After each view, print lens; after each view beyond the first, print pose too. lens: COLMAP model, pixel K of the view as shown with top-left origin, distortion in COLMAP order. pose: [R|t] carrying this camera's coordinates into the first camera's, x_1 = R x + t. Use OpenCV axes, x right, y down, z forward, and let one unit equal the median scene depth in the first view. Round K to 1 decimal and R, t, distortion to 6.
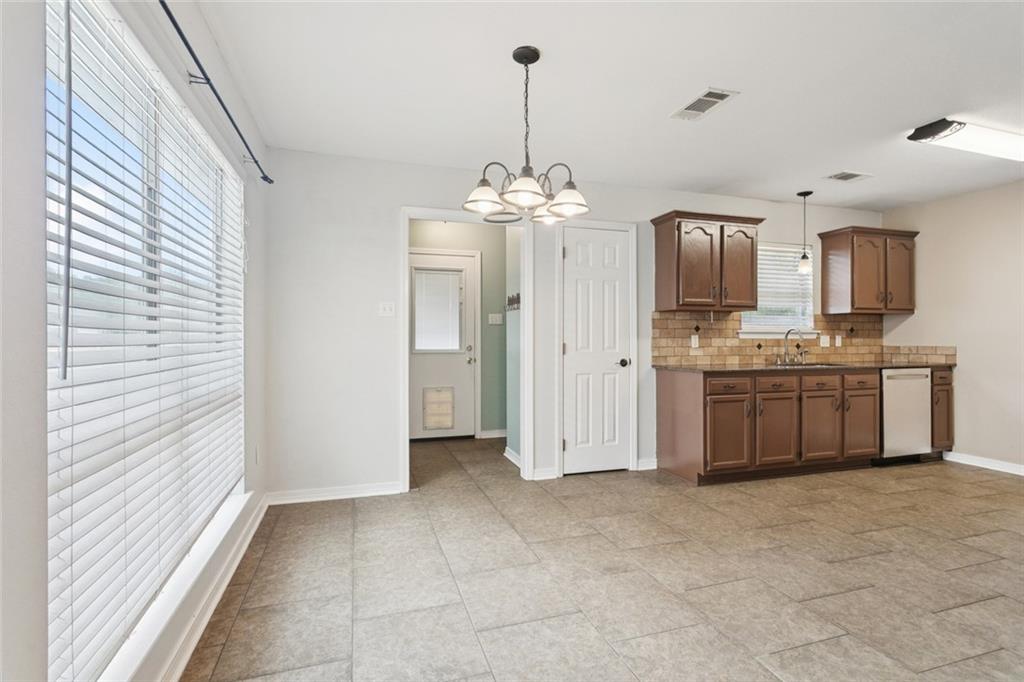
lens RADIAL K [[480.7, 0, 504.5], [0, 480.7, 338.6], [0, 0, 1]] dist [0.024973, -0.000016]
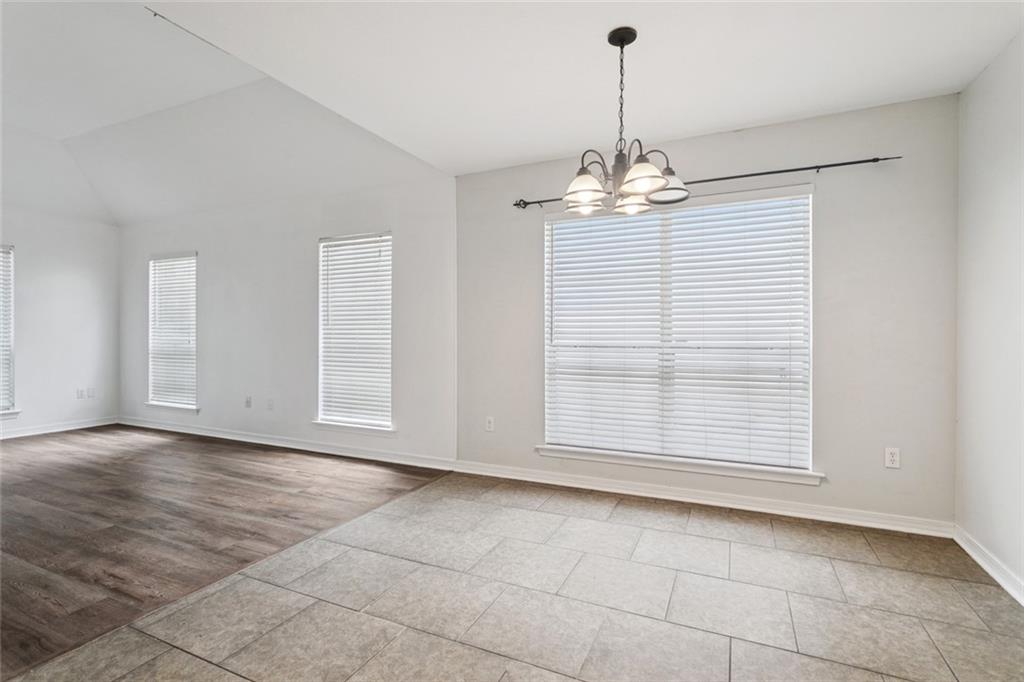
lens RADIAL K [[480.7, 0, 504.5], [0, 480.7, 338.6], [0, 0, 1]] dist [0.024973, -0.000016]
pose [[-0.675726, 0.005525, -0.737132, 0.851129], [-0.000694, 0.999967, 0.008132, 0.009819], [0.737152, 0.006007, -0.675700, 1.388078]]
